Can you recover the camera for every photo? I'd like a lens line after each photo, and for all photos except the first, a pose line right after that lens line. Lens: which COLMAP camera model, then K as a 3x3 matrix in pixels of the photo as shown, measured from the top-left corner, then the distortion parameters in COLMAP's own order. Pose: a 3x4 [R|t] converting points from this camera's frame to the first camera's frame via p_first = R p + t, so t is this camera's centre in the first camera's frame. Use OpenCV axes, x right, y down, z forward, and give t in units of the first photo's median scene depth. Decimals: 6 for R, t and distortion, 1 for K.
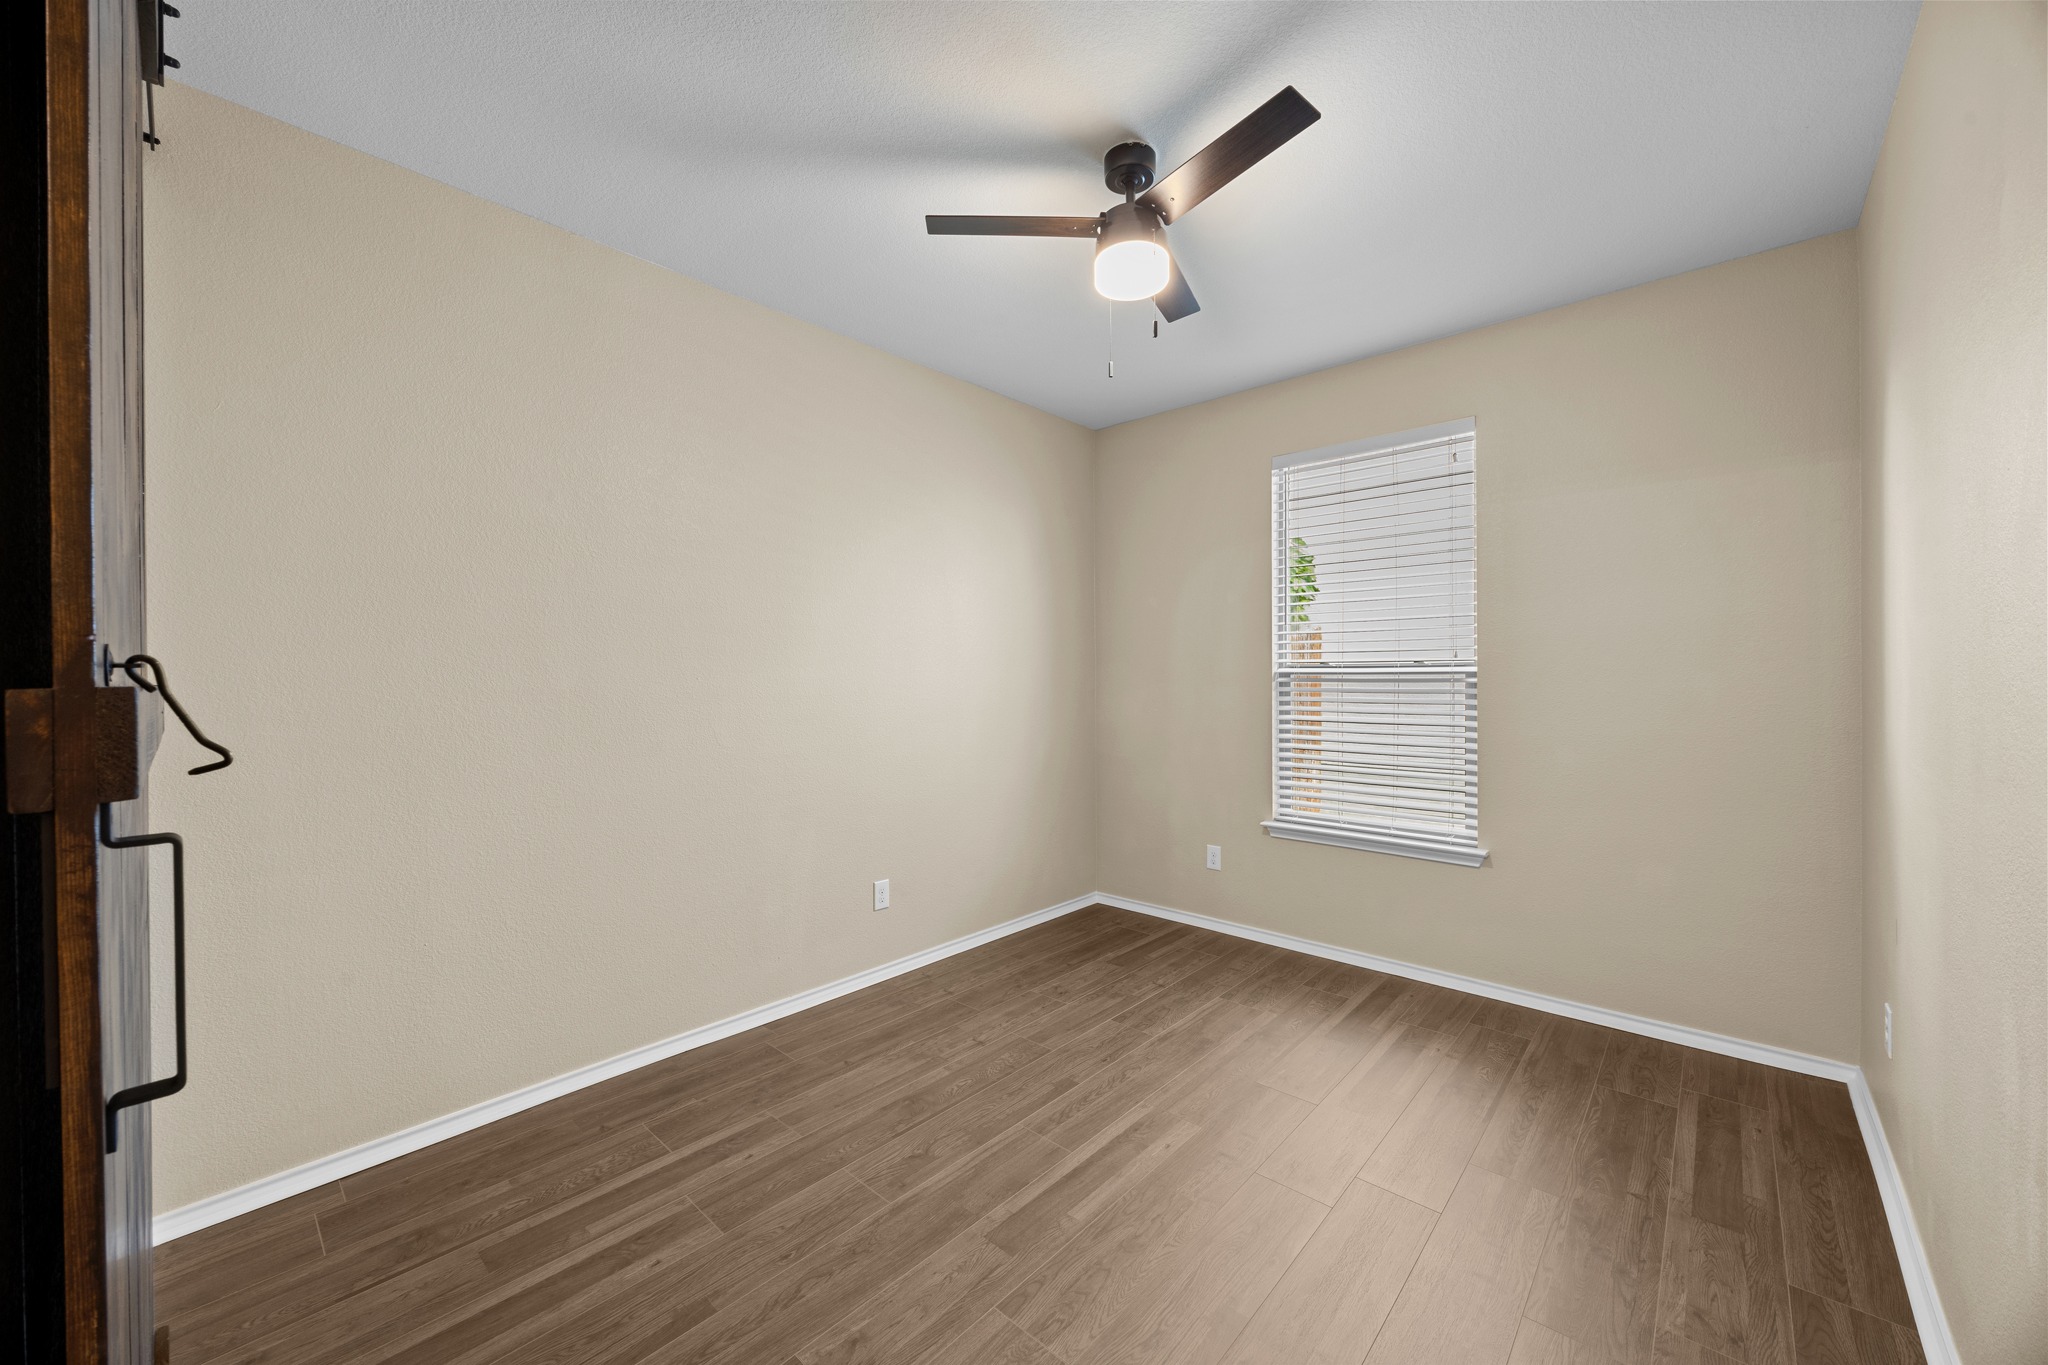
lens RADIAL K [[773.1, 0, 1016.5], [0, 773.1, 679.8], [0, 0, 1]] dist [-0.002861, 0.000118]
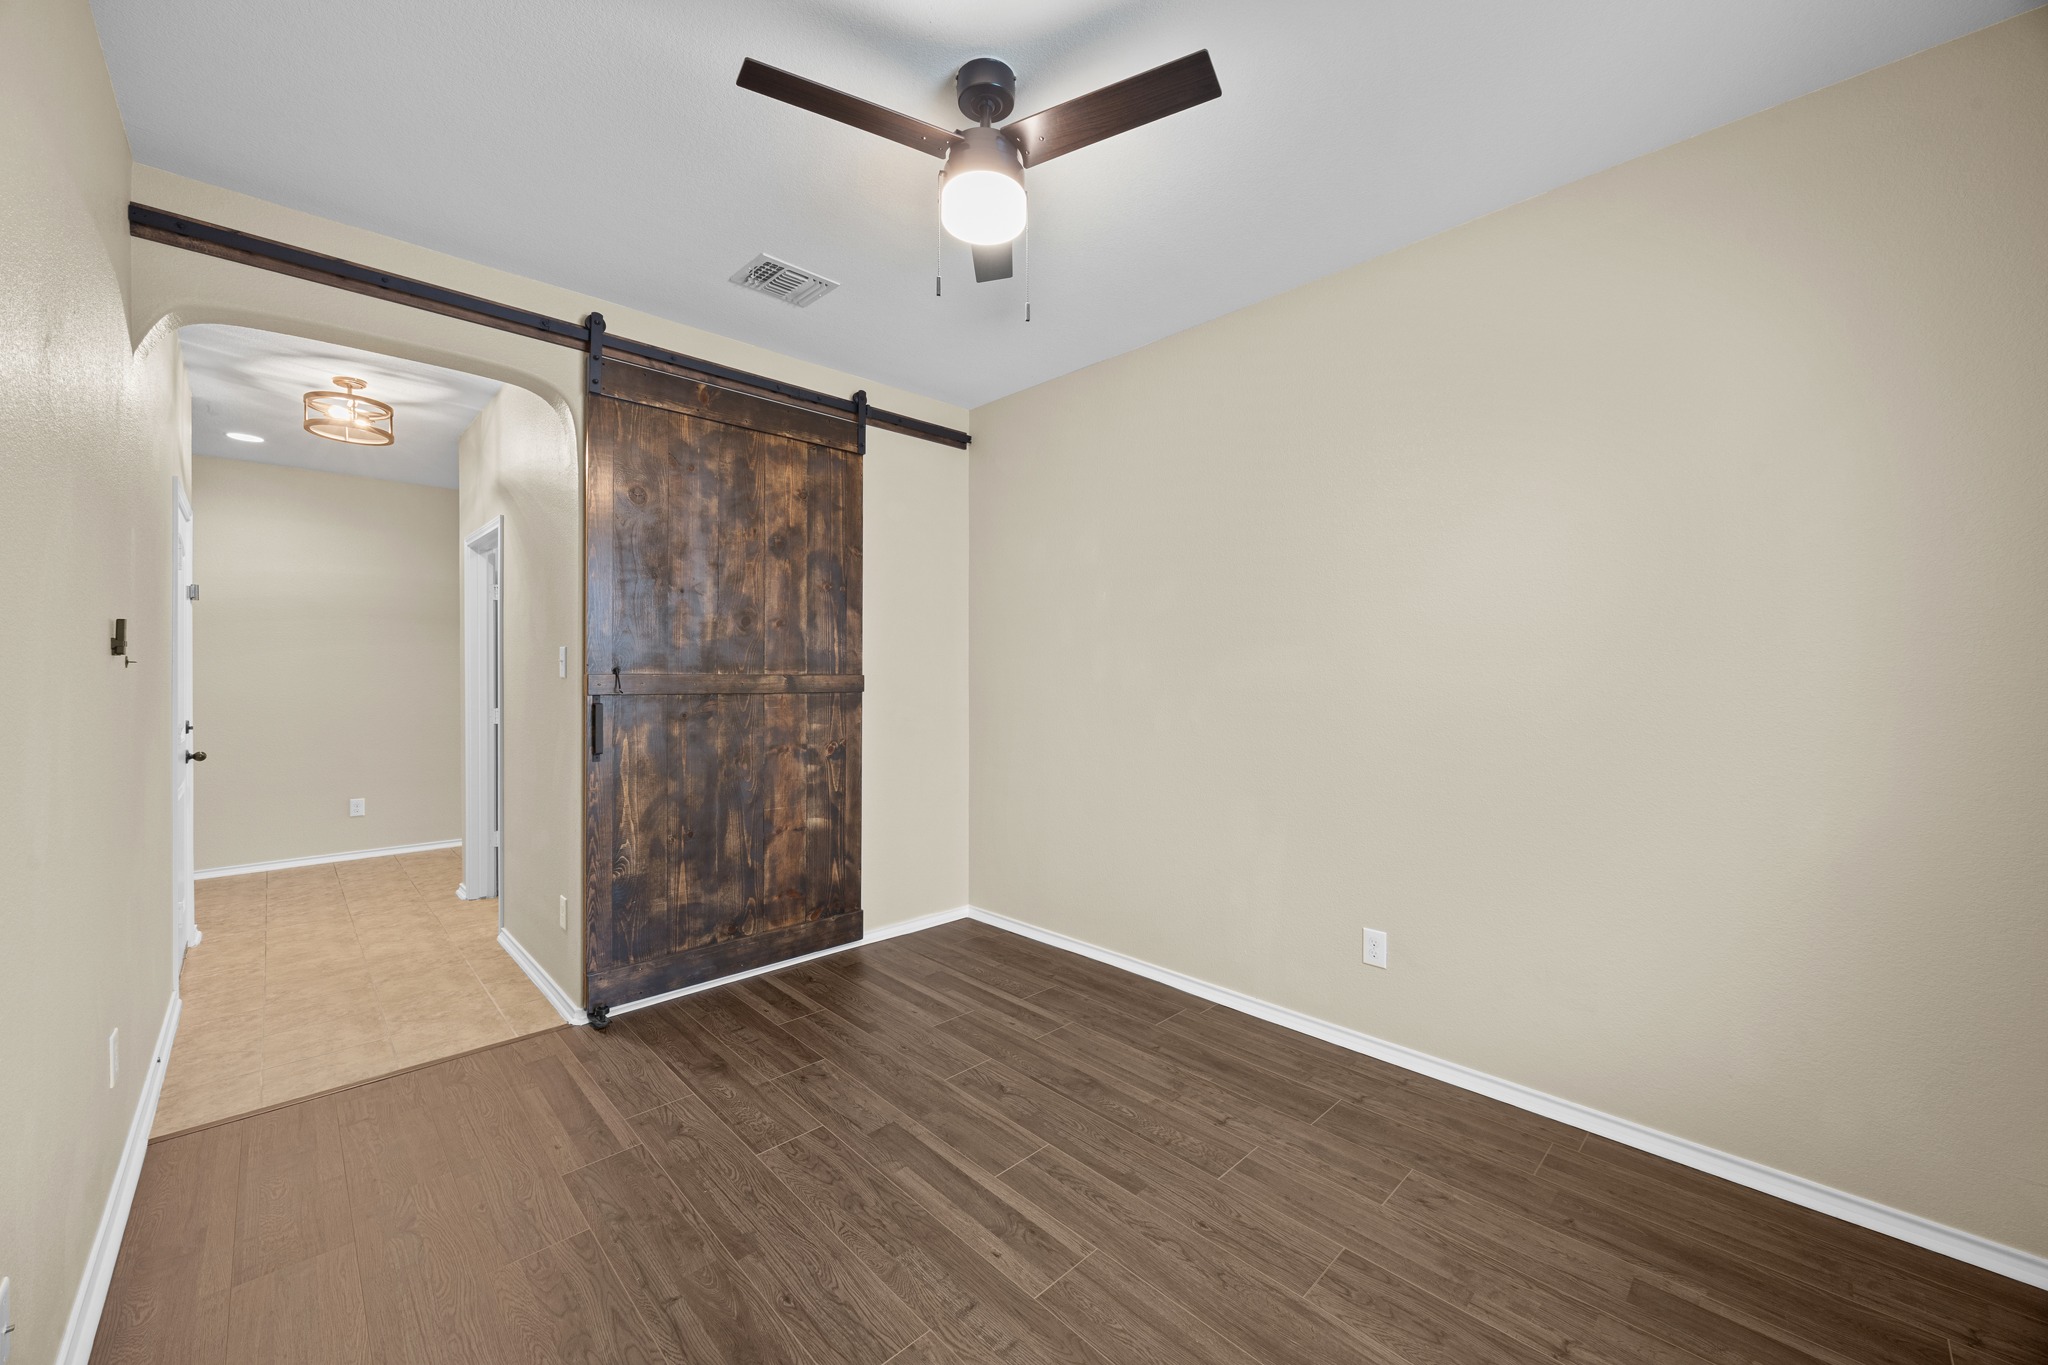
lens RADIAL K [[773.1, 0, 1016.5], [0, 773.1, 679.8], [0, 0, 1]] dist [-0.002861, 0.000118]
pose [[-0.062880, 0.013917, -0.997924, 0.916122], [0.000284, 0.999903, 0.013927, -0.013161], [0.998021, 0.000593, -0.062878, 0.982521]]
